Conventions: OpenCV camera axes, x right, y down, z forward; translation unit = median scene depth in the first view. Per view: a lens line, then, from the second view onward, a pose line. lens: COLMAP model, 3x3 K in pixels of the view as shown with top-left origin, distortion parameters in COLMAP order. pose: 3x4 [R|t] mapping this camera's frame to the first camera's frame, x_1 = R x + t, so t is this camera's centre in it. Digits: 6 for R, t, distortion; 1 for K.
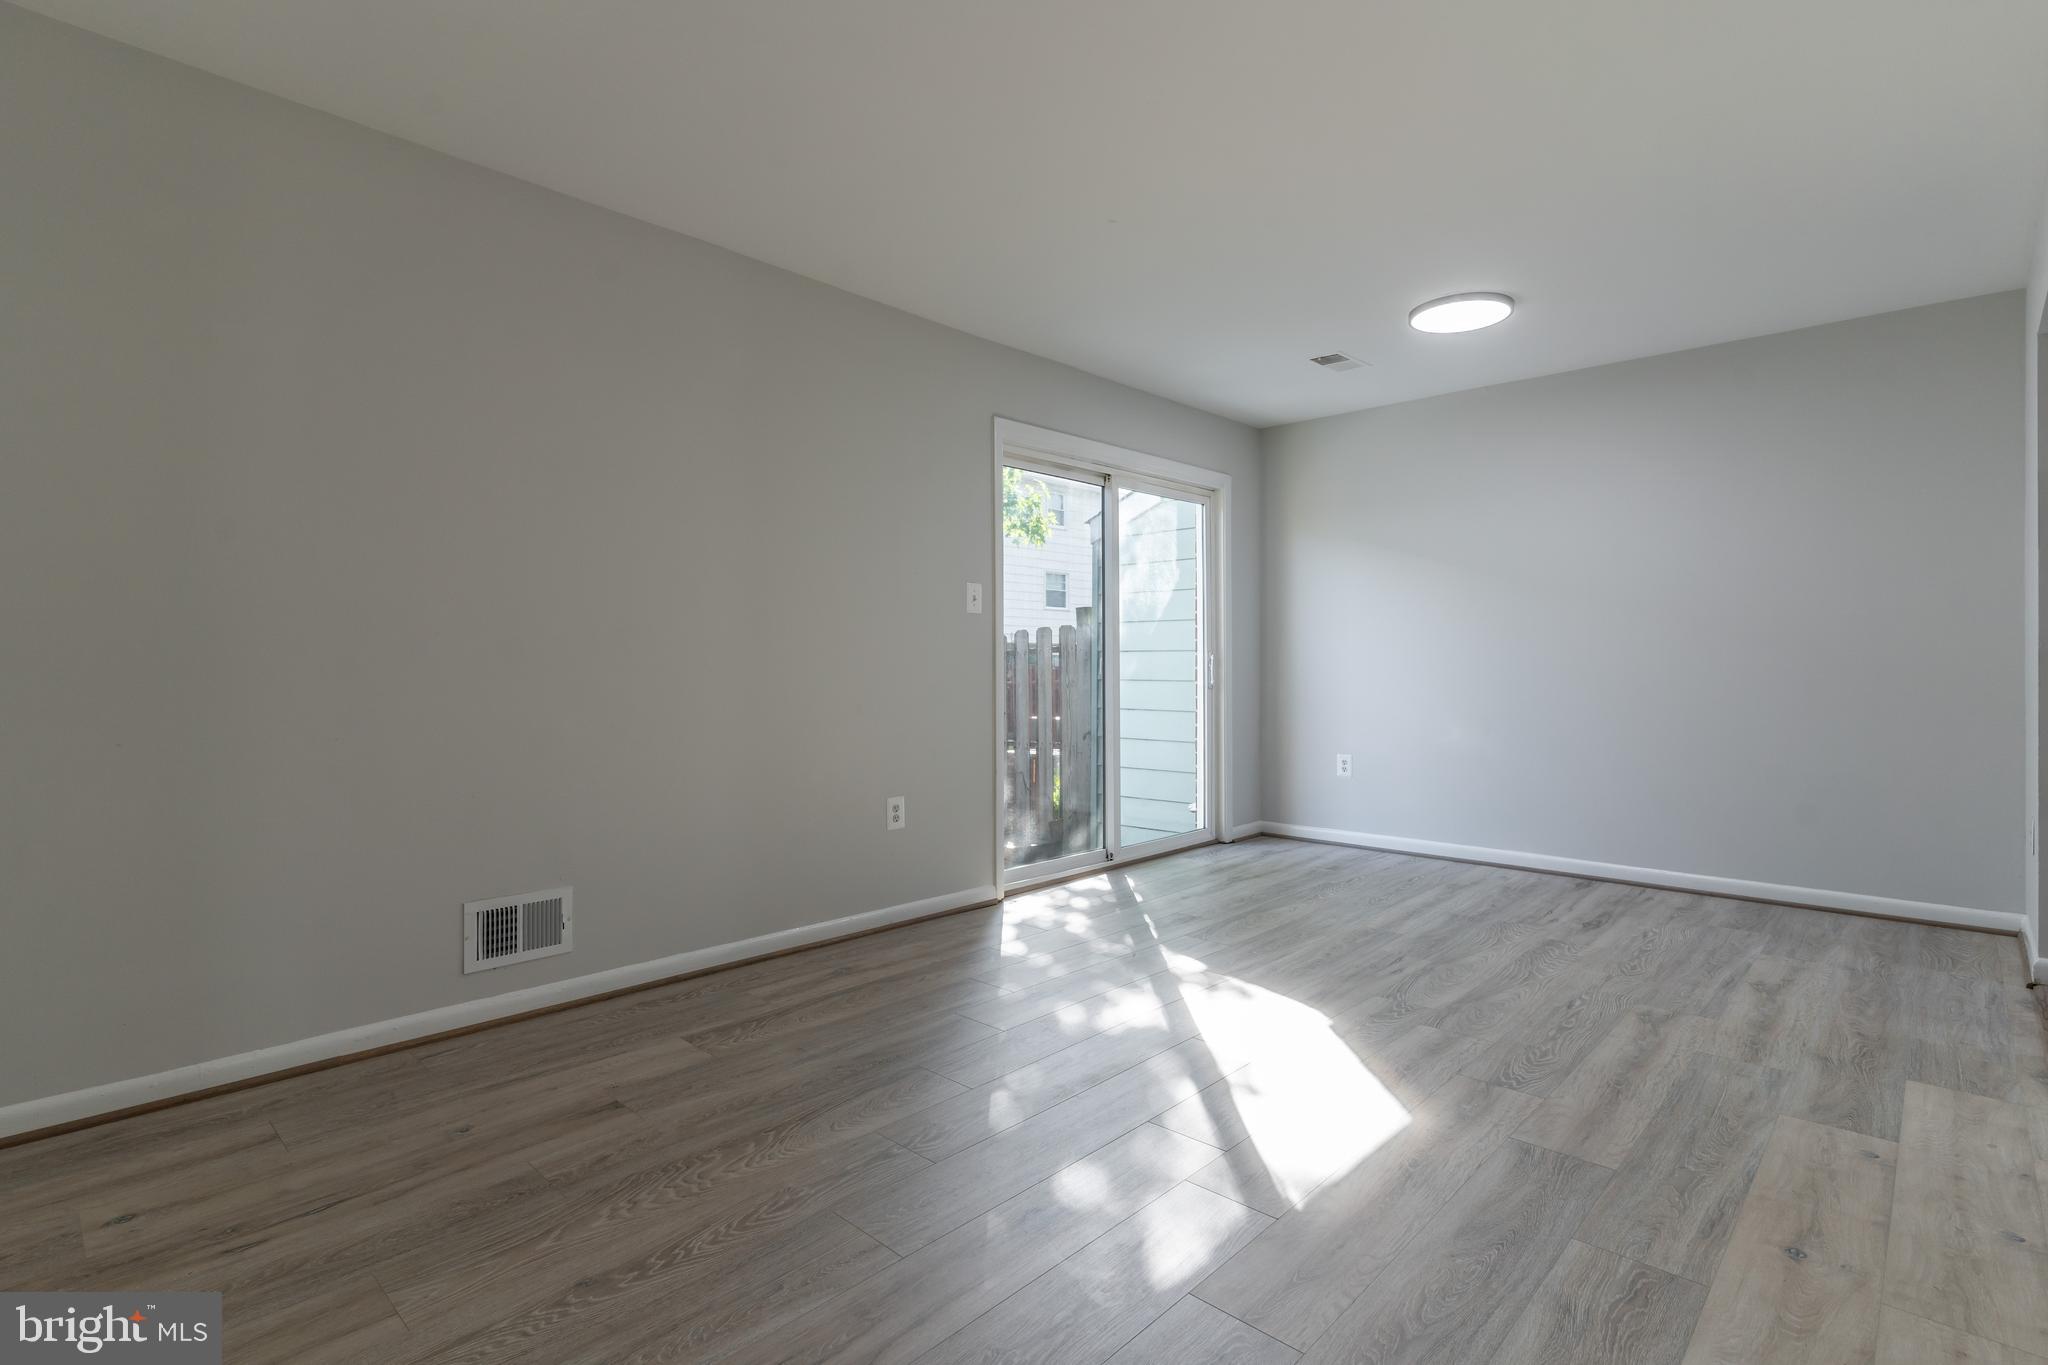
lens RADIAL K [[981.9, 0, 1001.6], [0, 981.9, 683.8], [0, 0, 1]] dist [0.002409, -0.000100]
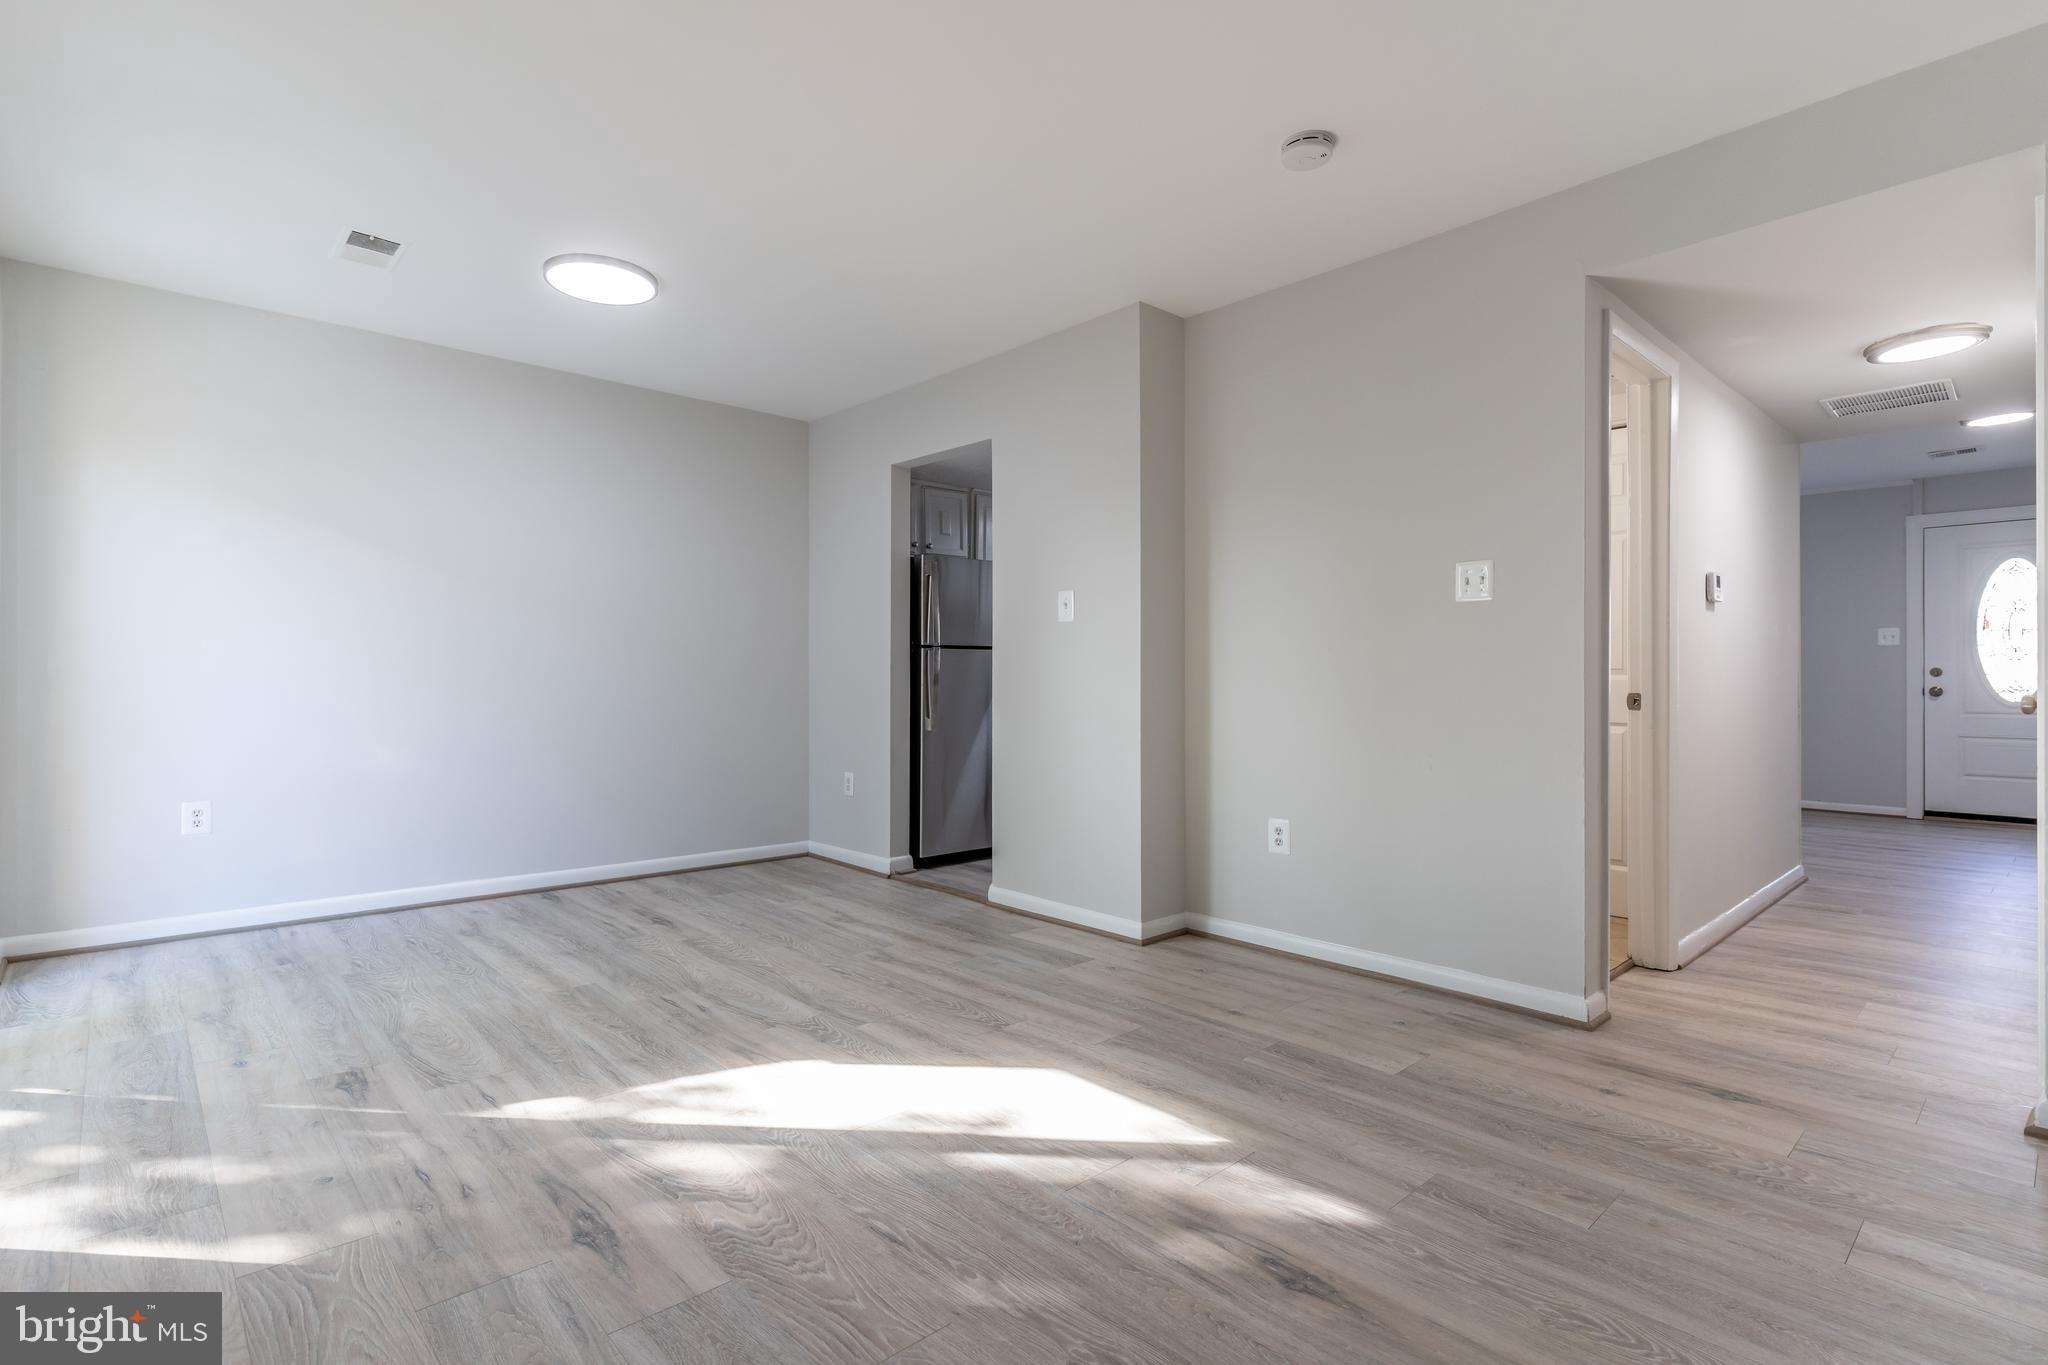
lens RADIAL K [[981.9, 0, 1016.6], [0, 981.9, 675.5], [0, 0, 1]] dist [0.002409, -0.000100]
pose [[0.064073, 0.003066, 0.997941, -0.574183], [0.016254, 0.999859, -0.004115, -0.004833], [-0.997813, 0.016485, 0.064014, 0.781214]]
